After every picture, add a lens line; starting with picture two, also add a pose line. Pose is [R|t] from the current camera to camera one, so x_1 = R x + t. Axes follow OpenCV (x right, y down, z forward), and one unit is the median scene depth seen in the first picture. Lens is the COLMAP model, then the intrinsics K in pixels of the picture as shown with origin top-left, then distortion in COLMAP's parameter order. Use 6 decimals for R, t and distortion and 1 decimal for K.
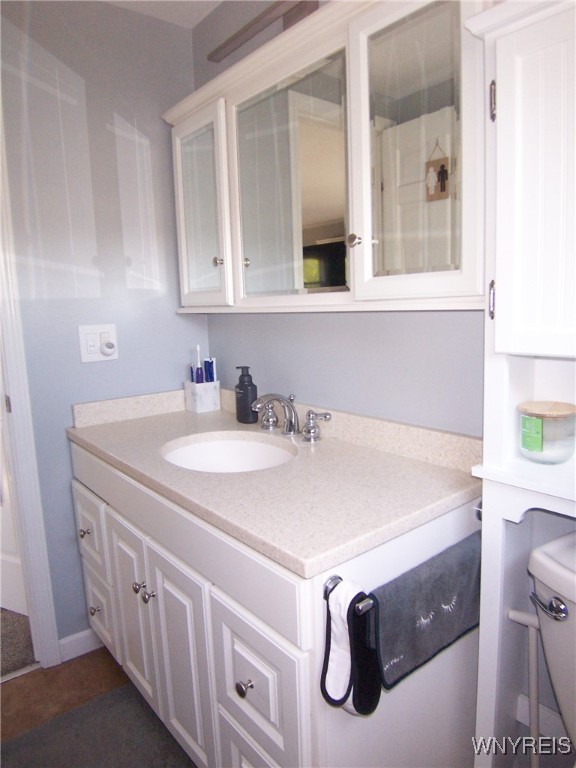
lens RADIAL K [[517.2, 0, 288.0], [0, 517.2, 384.0], [0, 0, 1]] dist [-0.007412, -0.051851]
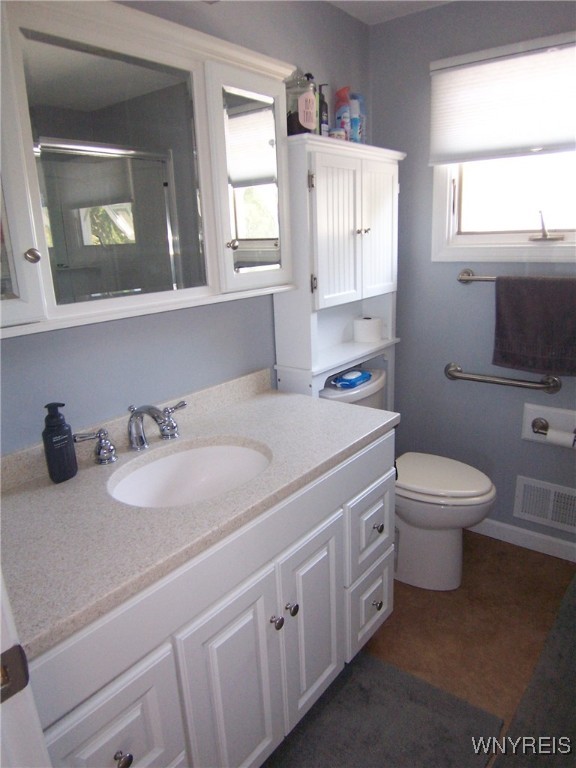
lens RADIAL K [[517.2, 0, 288.0], [0, 517.2, 384.0], [0, 0, 1]] dist [-0.007412, -0.051851]
pose [[-0.213711, -0.224098, 0.950846, -1.049351], [0.188492, 0.945583, 0.265223, -0.233597], [-0.958540, 0.235908, -0.159841, 1.013813]]
